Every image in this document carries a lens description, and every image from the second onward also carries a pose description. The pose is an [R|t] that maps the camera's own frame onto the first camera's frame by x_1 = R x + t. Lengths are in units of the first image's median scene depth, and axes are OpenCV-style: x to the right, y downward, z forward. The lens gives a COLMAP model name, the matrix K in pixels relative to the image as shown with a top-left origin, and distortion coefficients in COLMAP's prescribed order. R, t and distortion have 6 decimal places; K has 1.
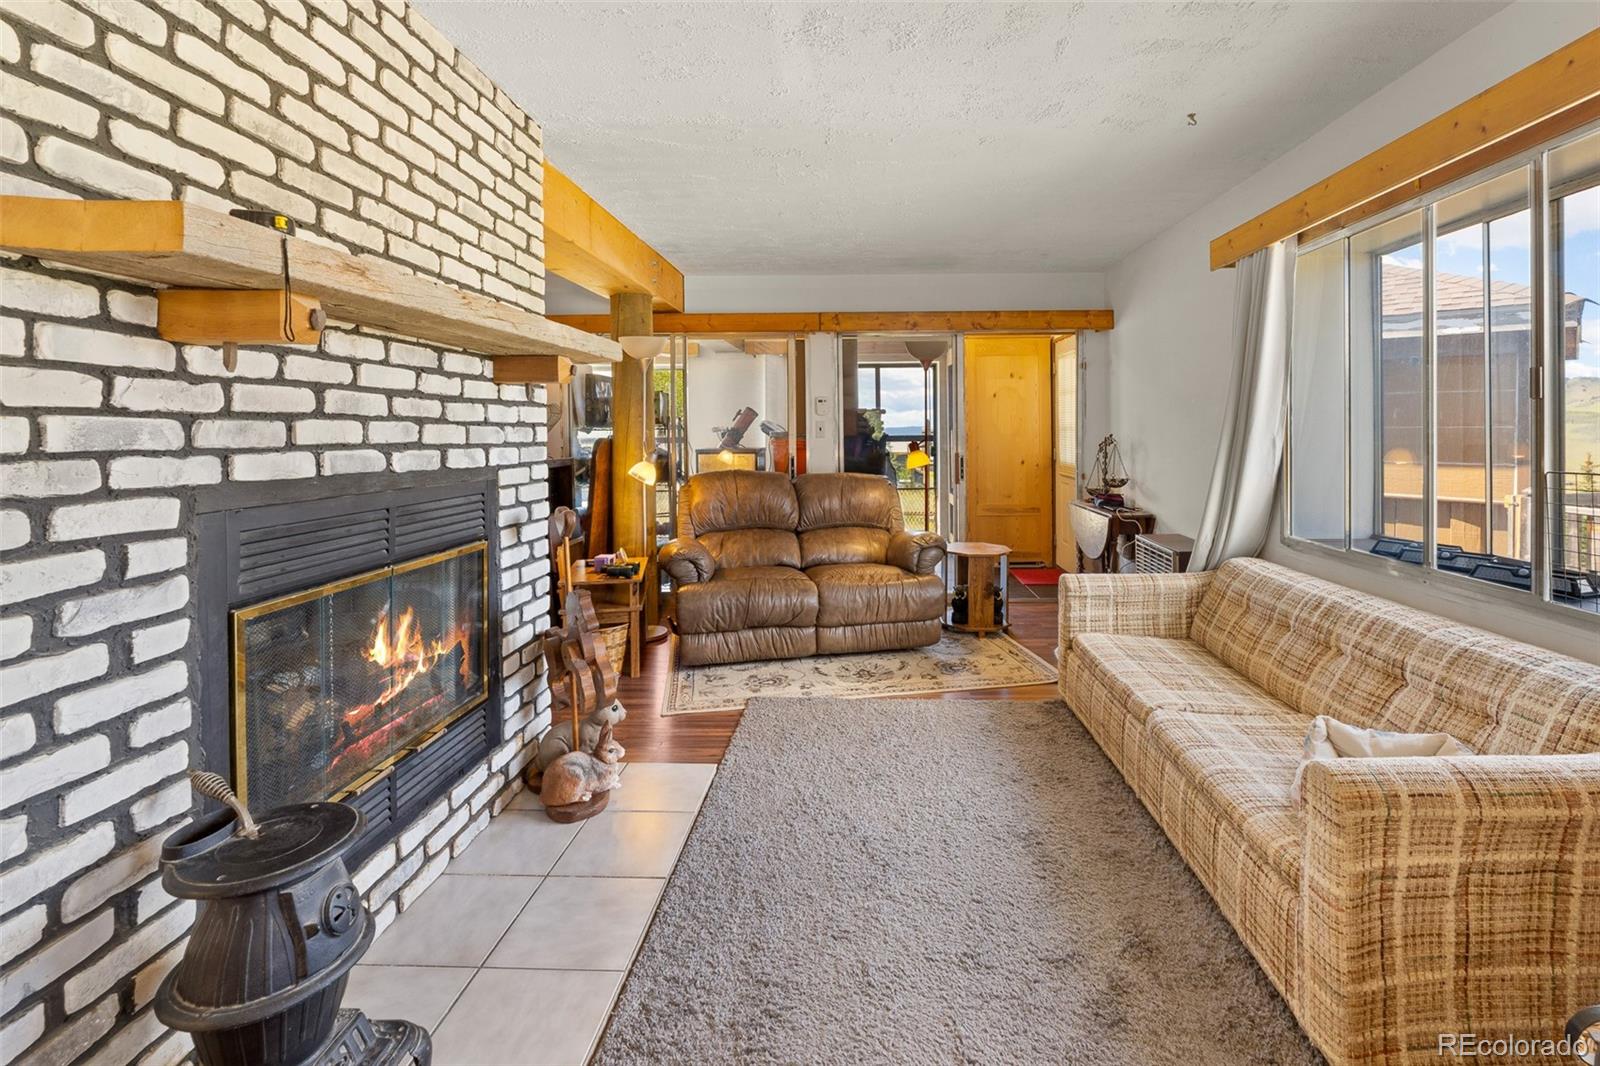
lens RADIAL K [[705.5, 0, 848.2], [0, 705.5, 430.8], [0, 0, 1]] dist [-0.003153, -0.000419]
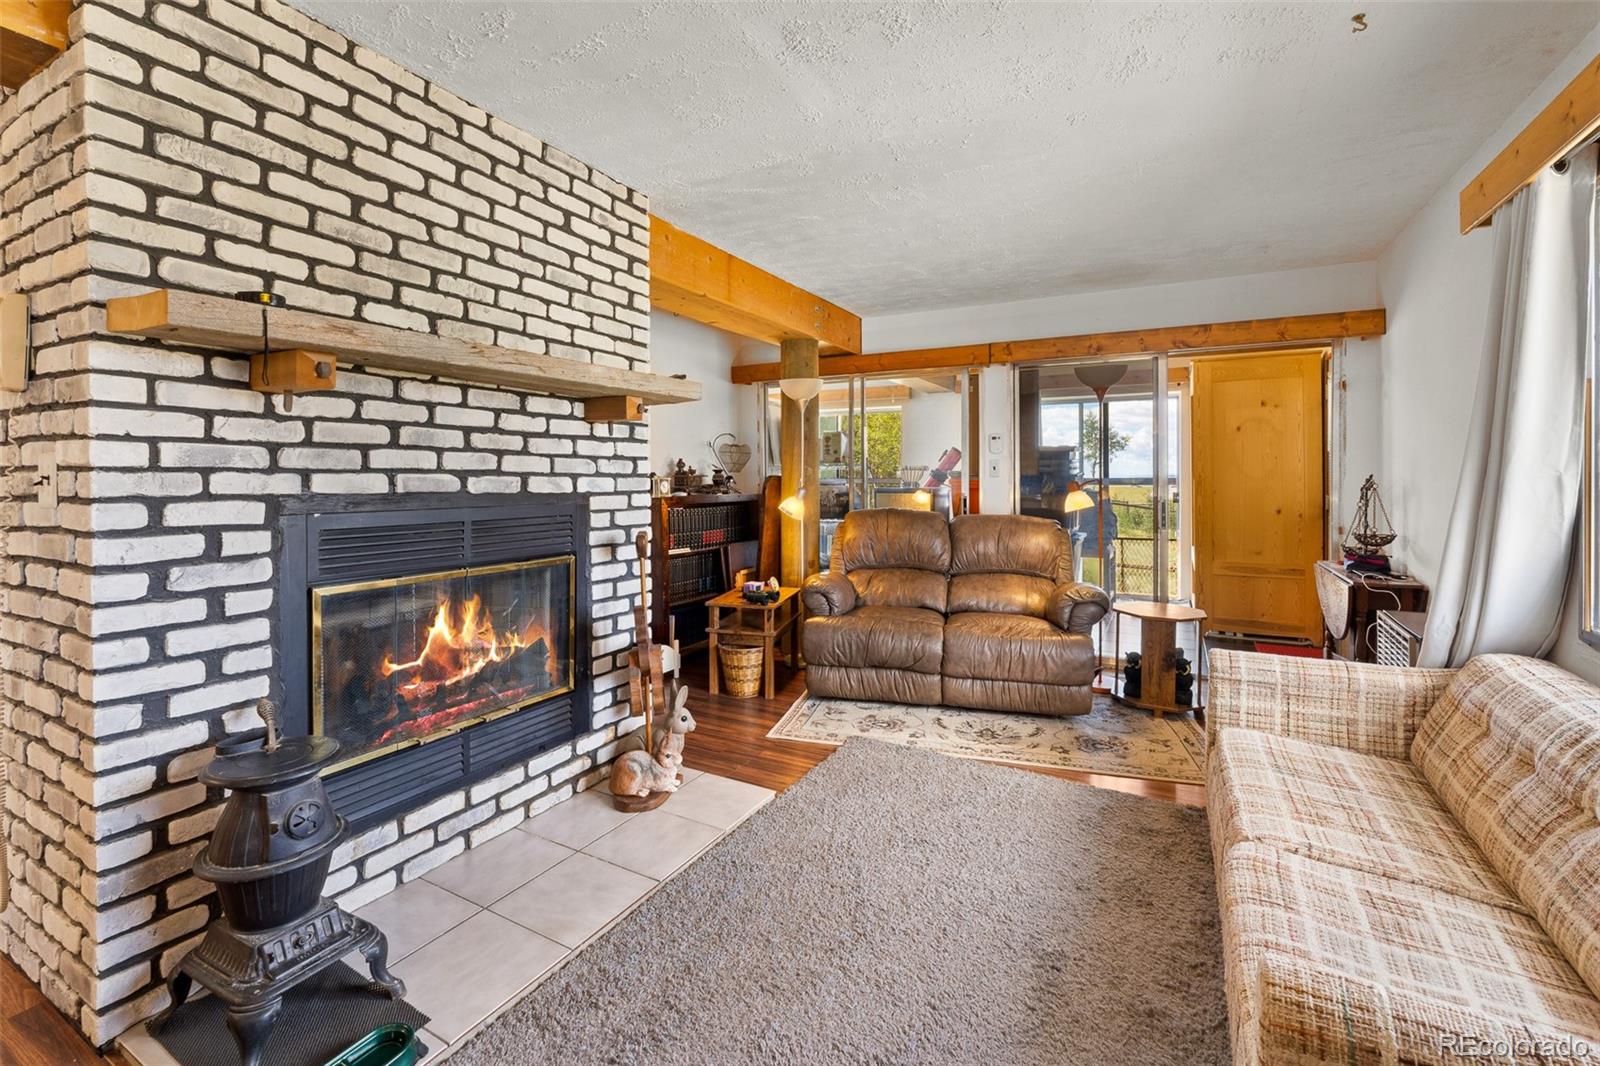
lens RADIAL K [[694.4, 0, 798.3], [0, 694.4, 472.7], [0, 0, 1]] dist [-0.005109, -0.000522]
pose [[0.888274, 0.005120, -0.459285, 0.342820], [-0.006939, 0.999973, -0.002273, 0.016990], [0.459261, 0.005206, 0.888286, 0.140847]]
